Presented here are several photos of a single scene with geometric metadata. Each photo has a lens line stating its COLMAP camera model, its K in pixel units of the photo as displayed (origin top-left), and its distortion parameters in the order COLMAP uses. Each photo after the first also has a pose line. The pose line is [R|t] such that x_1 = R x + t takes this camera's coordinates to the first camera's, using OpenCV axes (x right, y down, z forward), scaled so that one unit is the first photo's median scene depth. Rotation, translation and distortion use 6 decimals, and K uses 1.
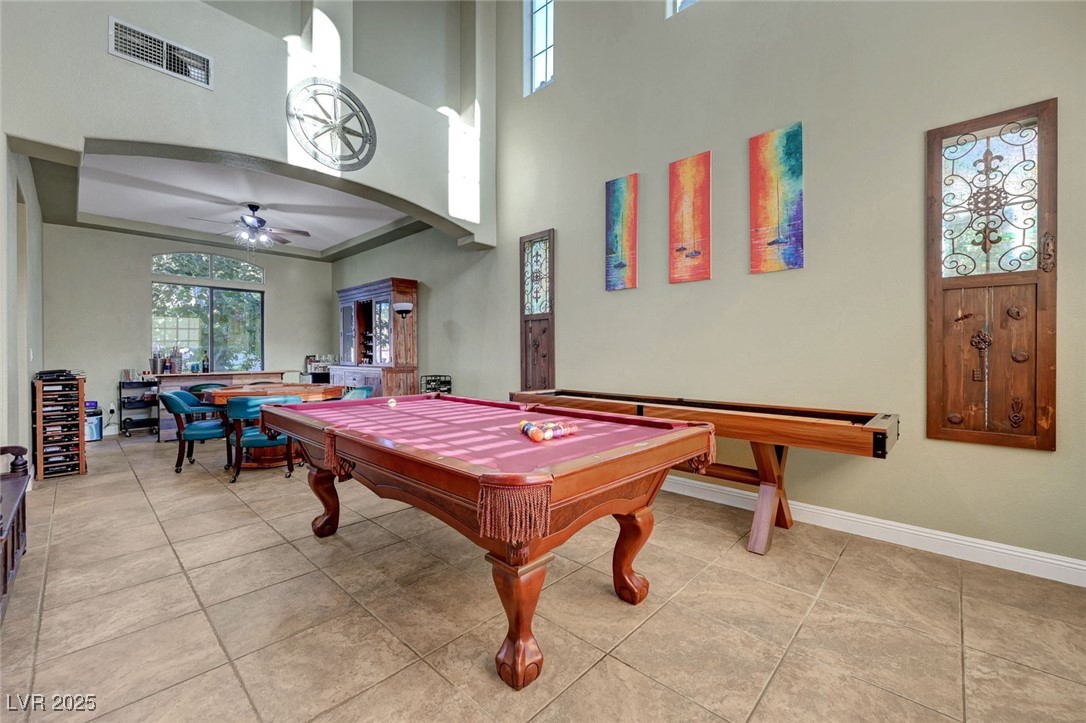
lens RADIAL K [[437.8, 0, 556.9], [0, 437.8, 358.8], [0, 0, 1]] dist [-0.000694, 0.000282]
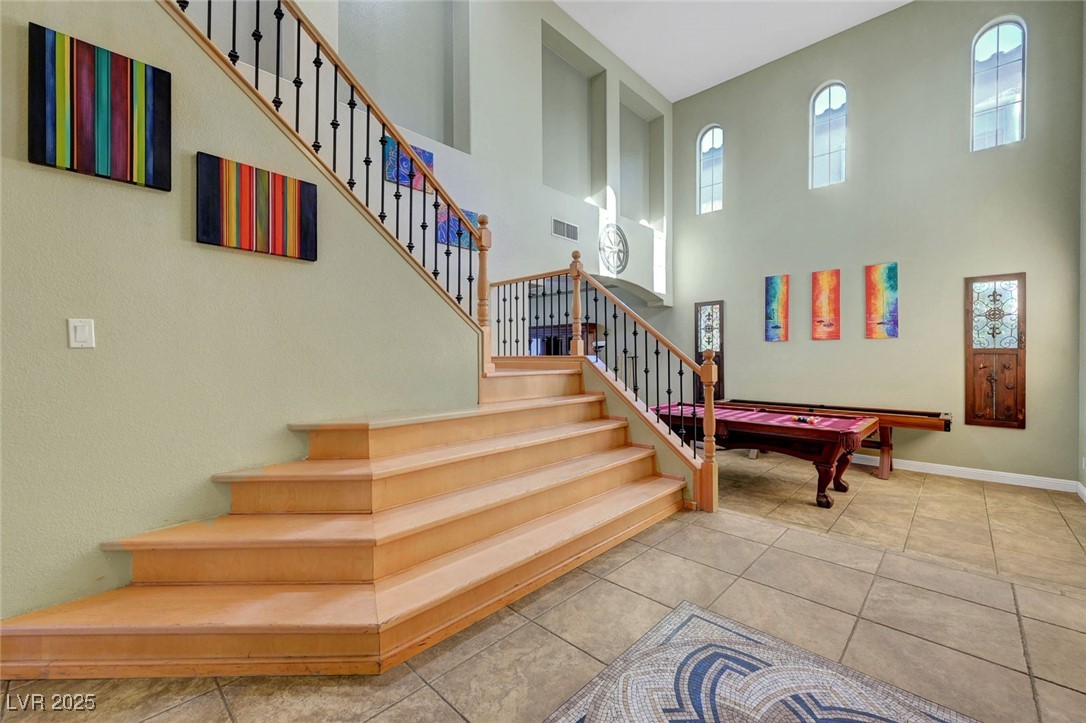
lens RADIAL K [[440.3, 0, 543.0], [0, 440.3, 361.5], [0, 0, 1]] dist [-0.002198, -0.000347]
pose [[0.999708, -0.005174, -0.023593, -1.062020], [0.005256, 0.999980, 0.003418, -0.129270], [0.023575, -0.003541, 0.999716, -1.084490]]
